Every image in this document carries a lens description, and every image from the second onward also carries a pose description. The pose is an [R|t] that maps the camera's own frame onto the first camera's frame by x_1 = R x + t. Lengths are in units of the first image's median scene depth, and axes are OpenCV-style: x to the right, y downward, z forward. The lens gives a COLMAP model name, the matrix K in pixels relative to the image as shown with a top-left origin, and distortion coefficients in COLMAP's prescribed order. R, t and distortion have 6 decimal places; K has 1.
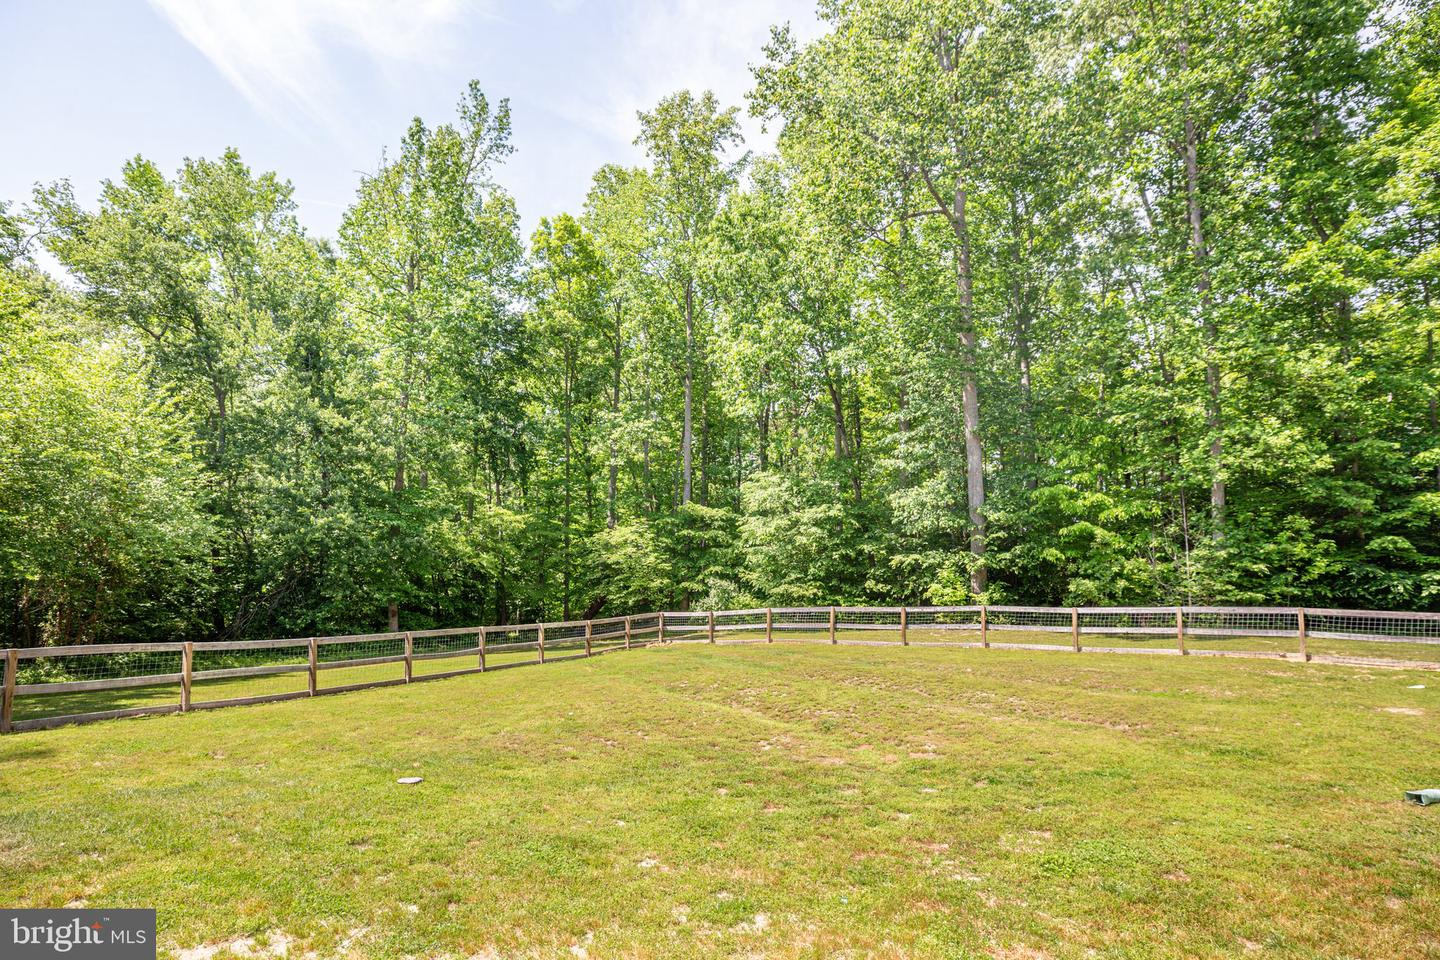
lens RADIAL K [[640.9, 0, 585.3], [0, 640.9, 502.6], [0, 0, 1]] dist [0.001833, -0.000649]
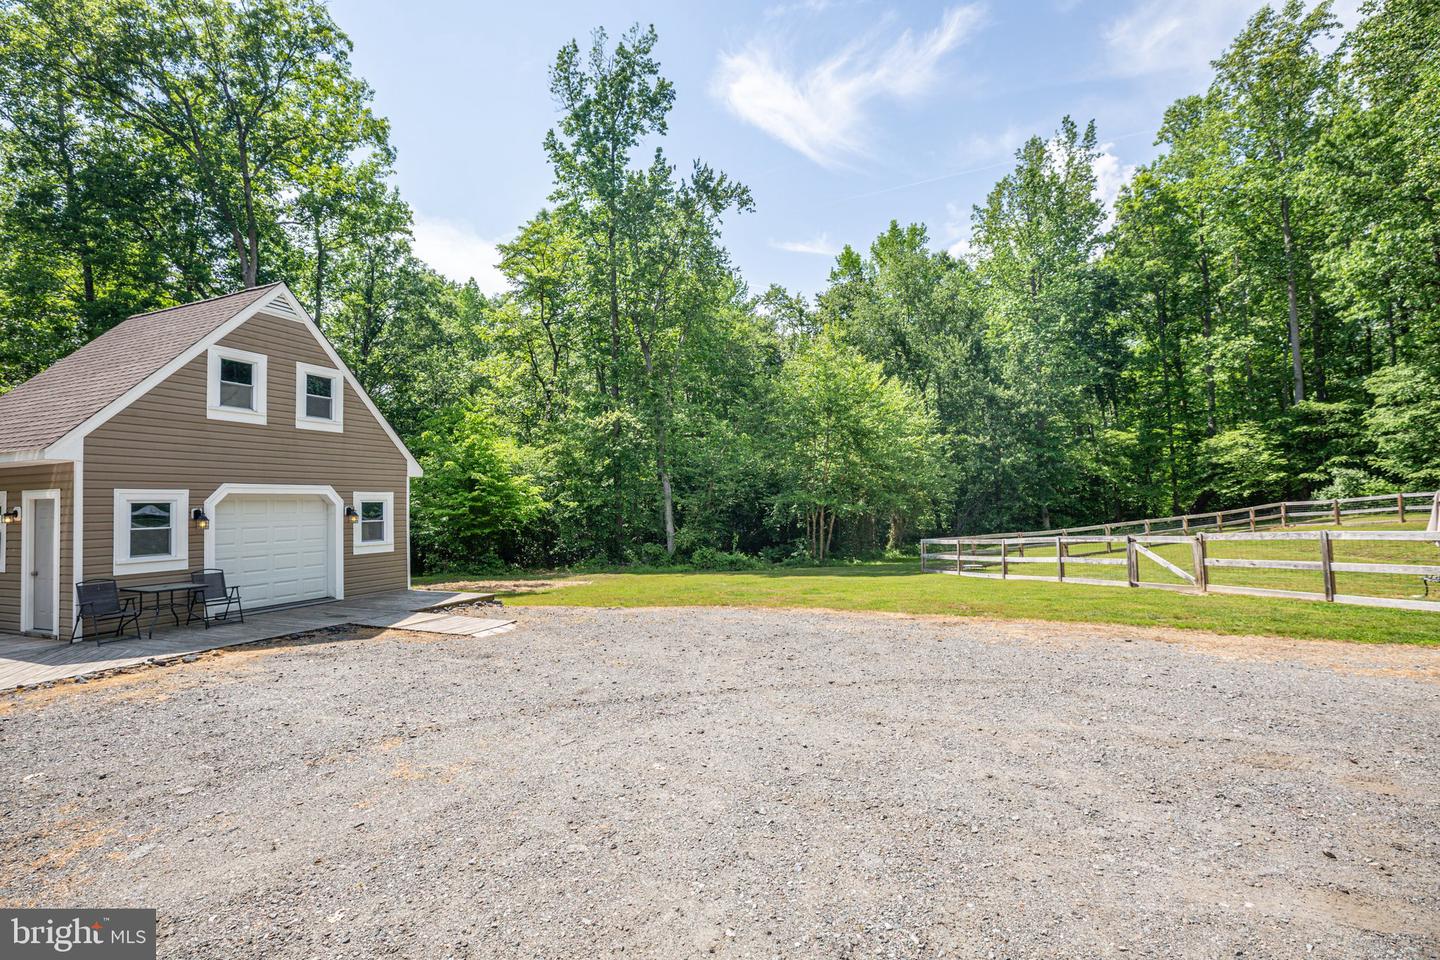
lens RADIAL K [[681.7, 0, 699.0], [0, 681.7, 469.9], [0, 0, 1]] dist [-0.023395, 0.008216]
pose [[0.836480, -0.086388, -0.541145, -0.095847], [0.143843, 0.987483, 0.064705, -0.114289], [0.528781, -0.131965, 0.838436, -0.563439]]
